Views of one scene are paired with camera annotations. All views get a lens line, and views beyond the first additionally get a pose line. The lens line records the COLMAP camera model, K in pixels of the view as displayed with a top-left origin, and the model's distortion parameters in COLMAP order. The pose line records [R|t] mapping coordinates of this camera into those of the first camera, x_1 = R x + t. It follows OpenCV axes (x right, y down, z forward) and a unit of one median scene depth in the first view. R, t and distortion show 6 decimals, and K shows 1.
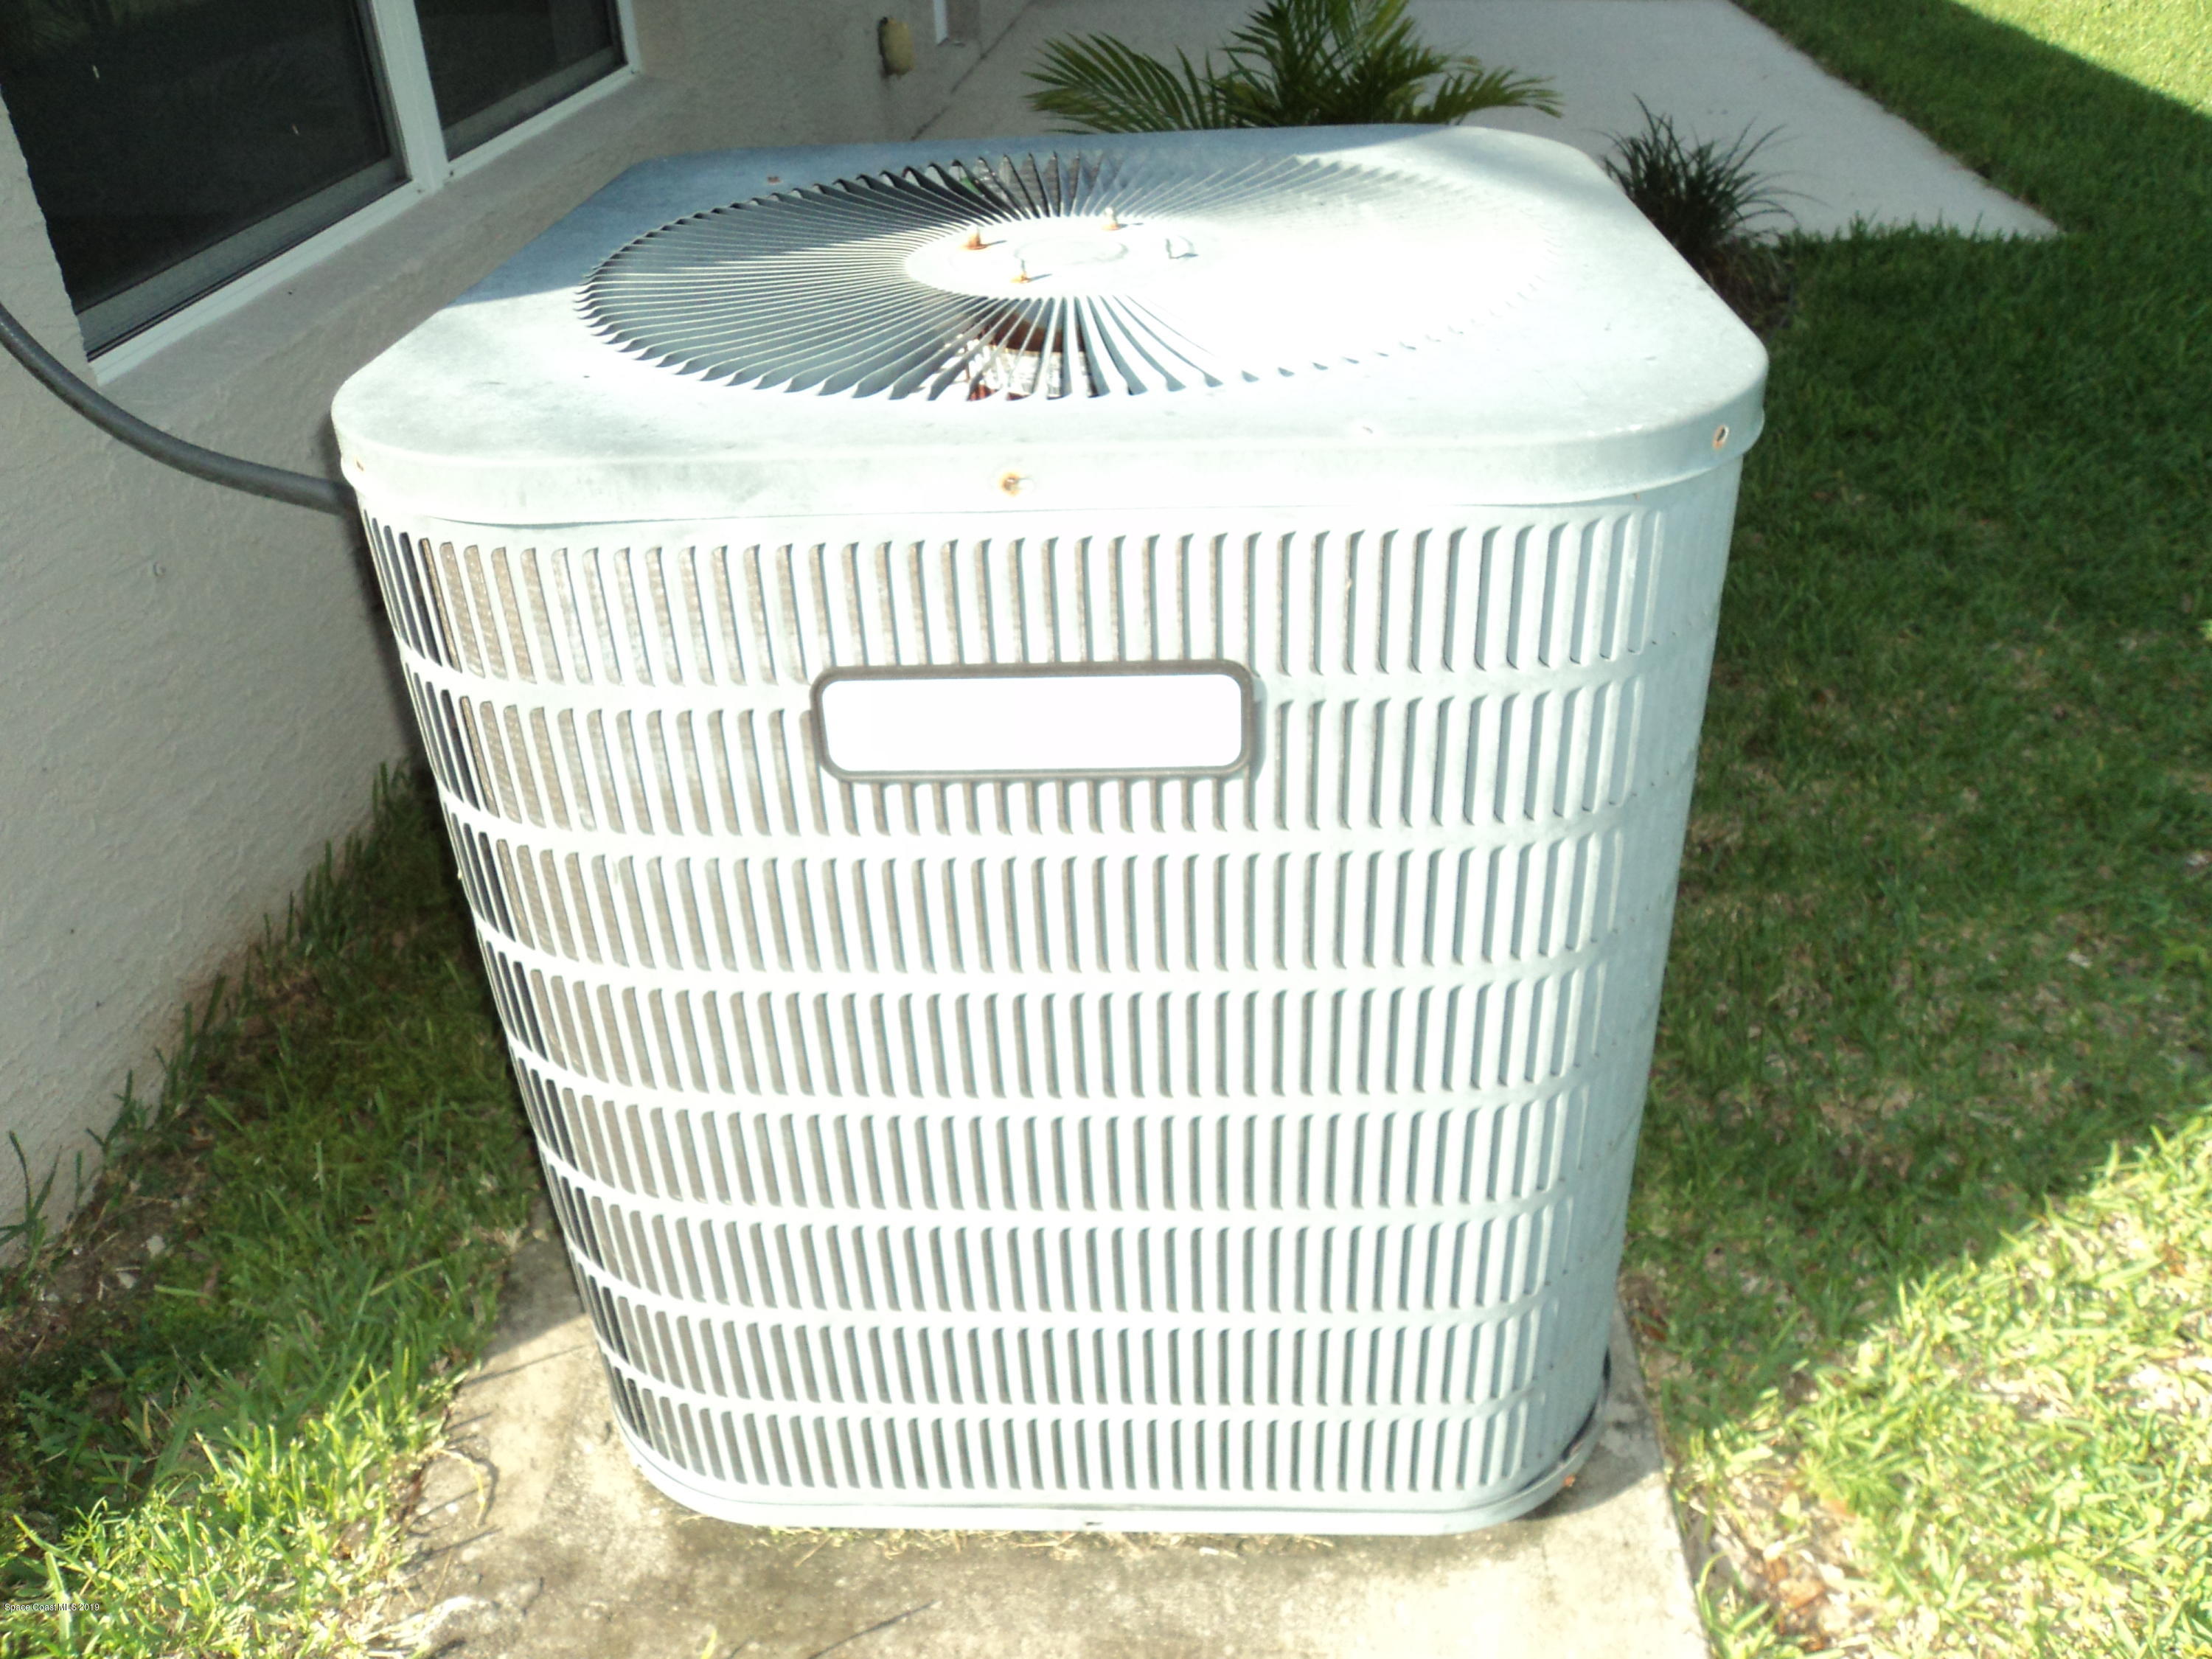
lens RADIAL K [[1755.5, 0, 1116.5], [0, 1755.5, 831.0], [0, 0, 1]] dist [-0.054723, 0.062417]
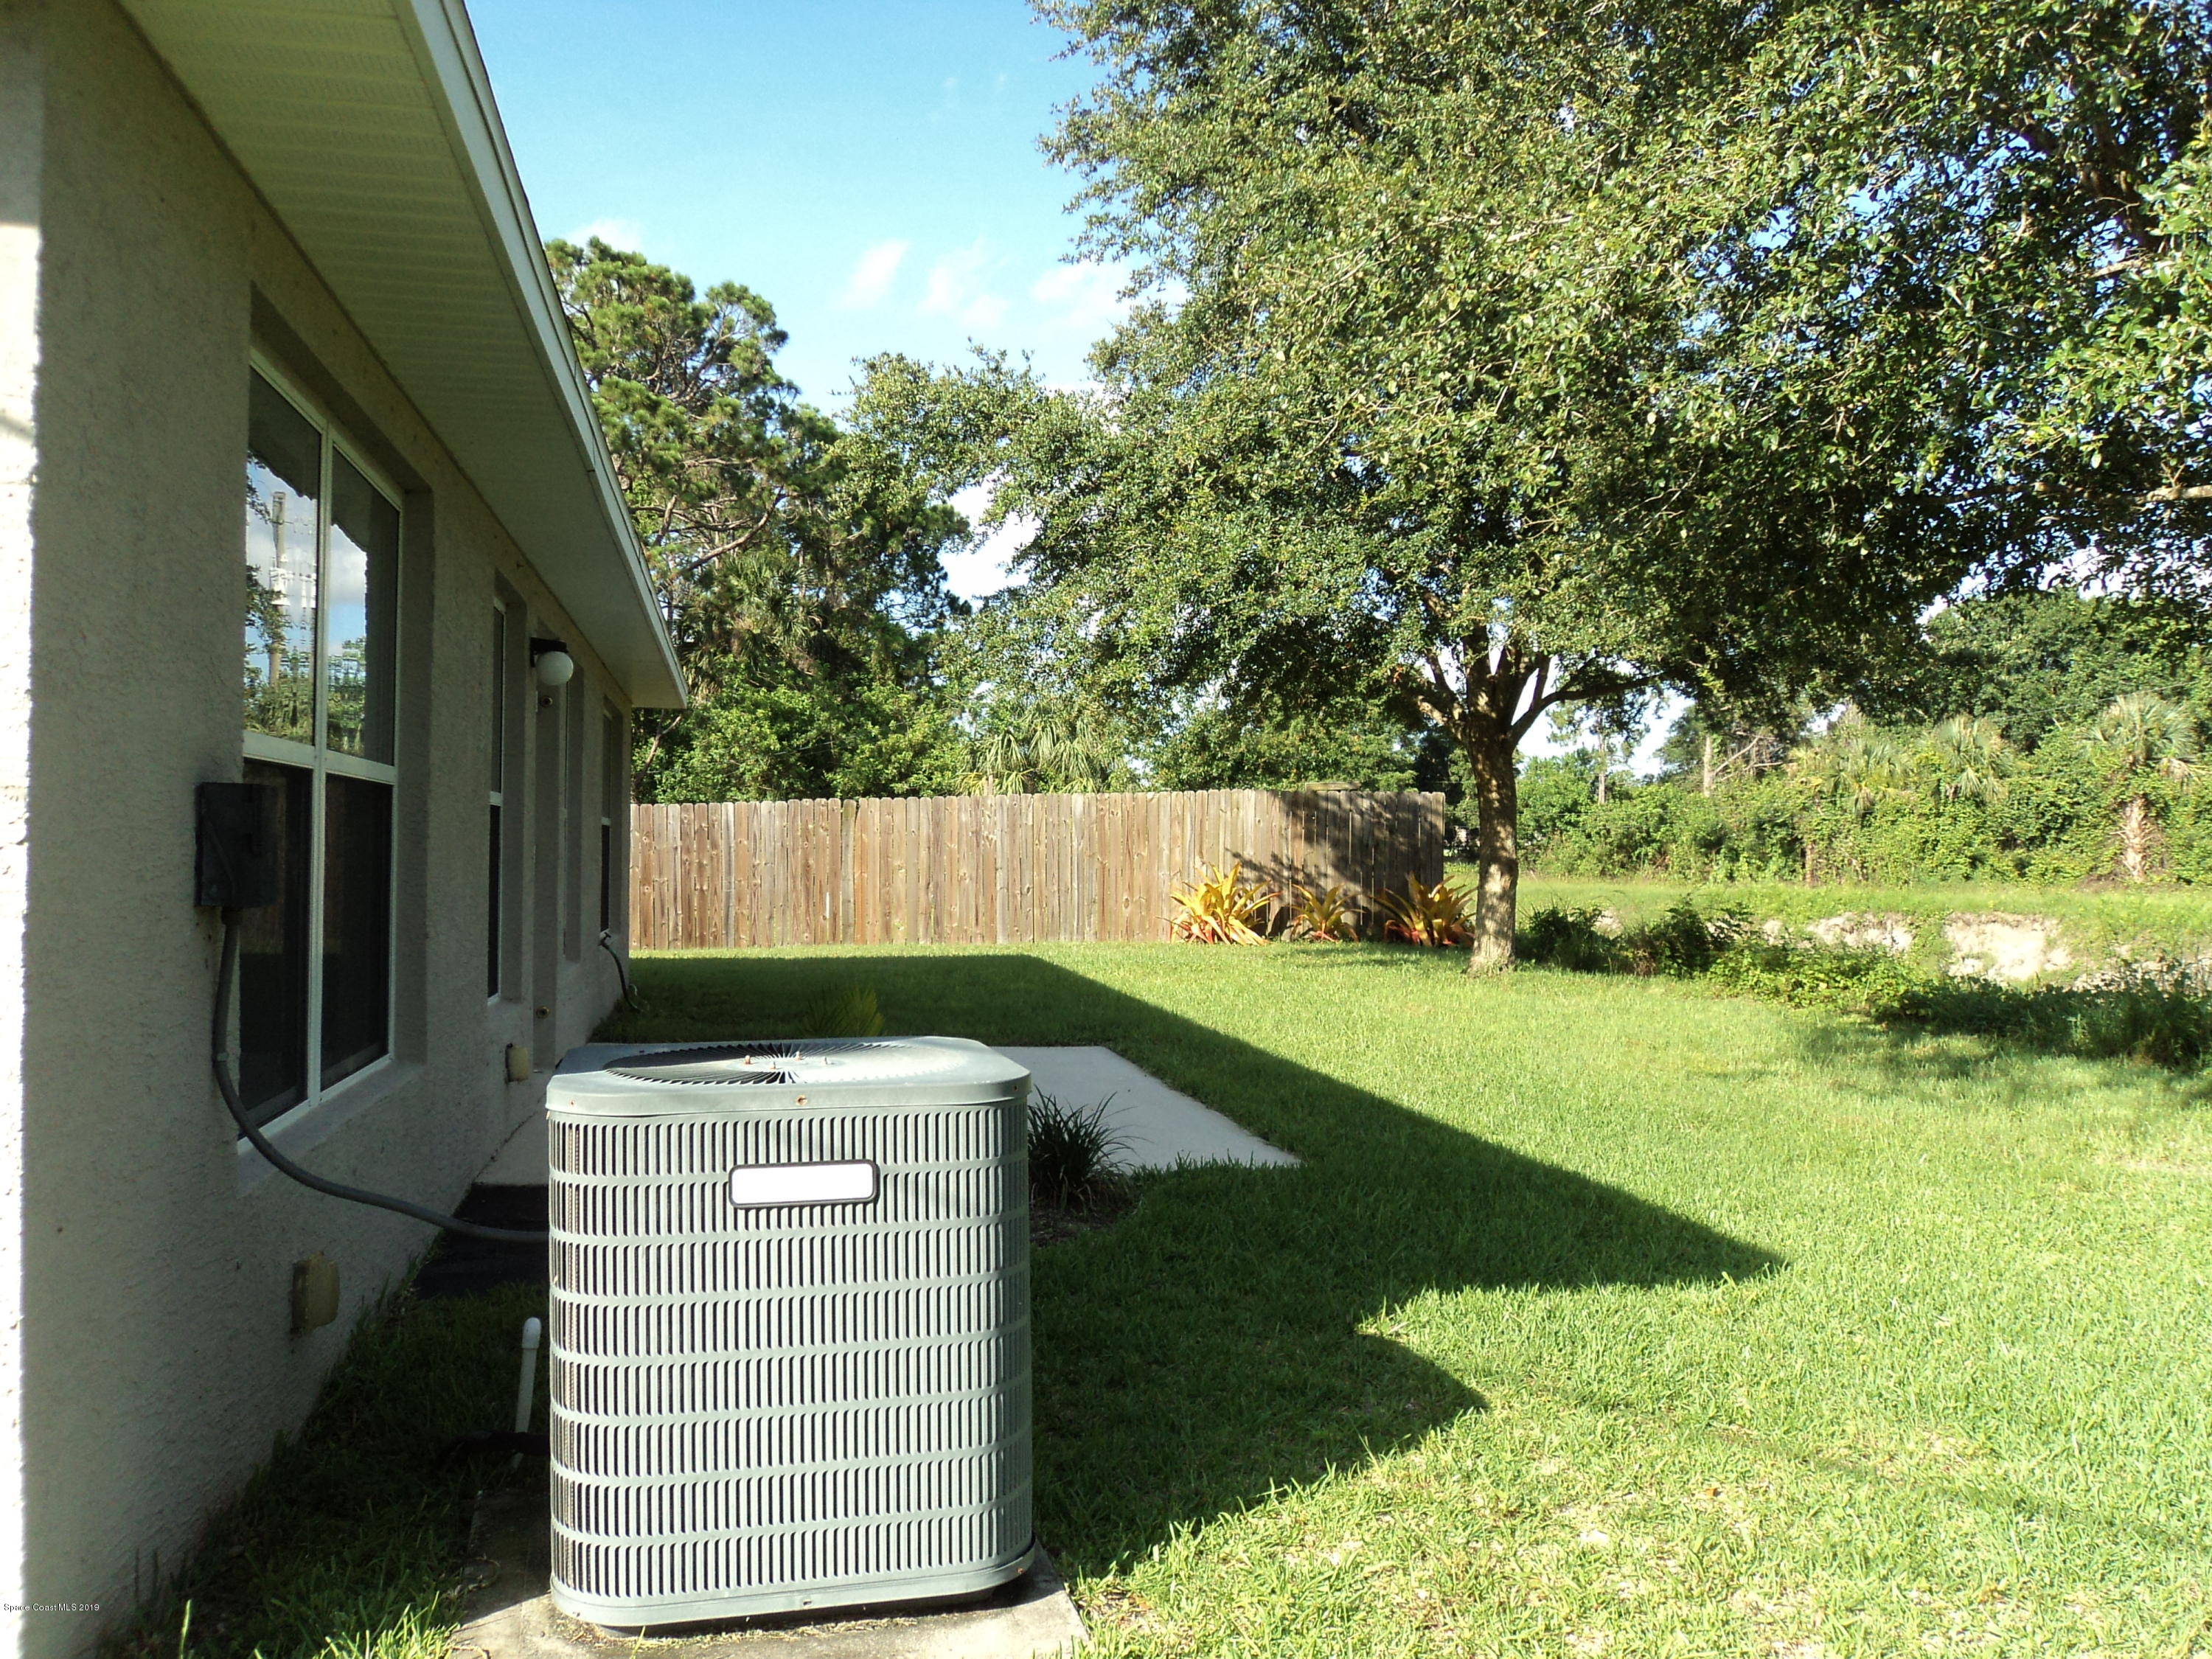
lens RADIAL K [[1755.5, 0, 1116.5], [0, 1755.5, 831.0], [0, 0, 1]] dist [-0.054723, 0.062417]
pose [[0.957119, 0.038356, 0.287144, -0.123385], [0.126753, 0.835837, -0.534144, 0.326167], [-0.260493, 0.547636, 0.795134, -0.547173]]
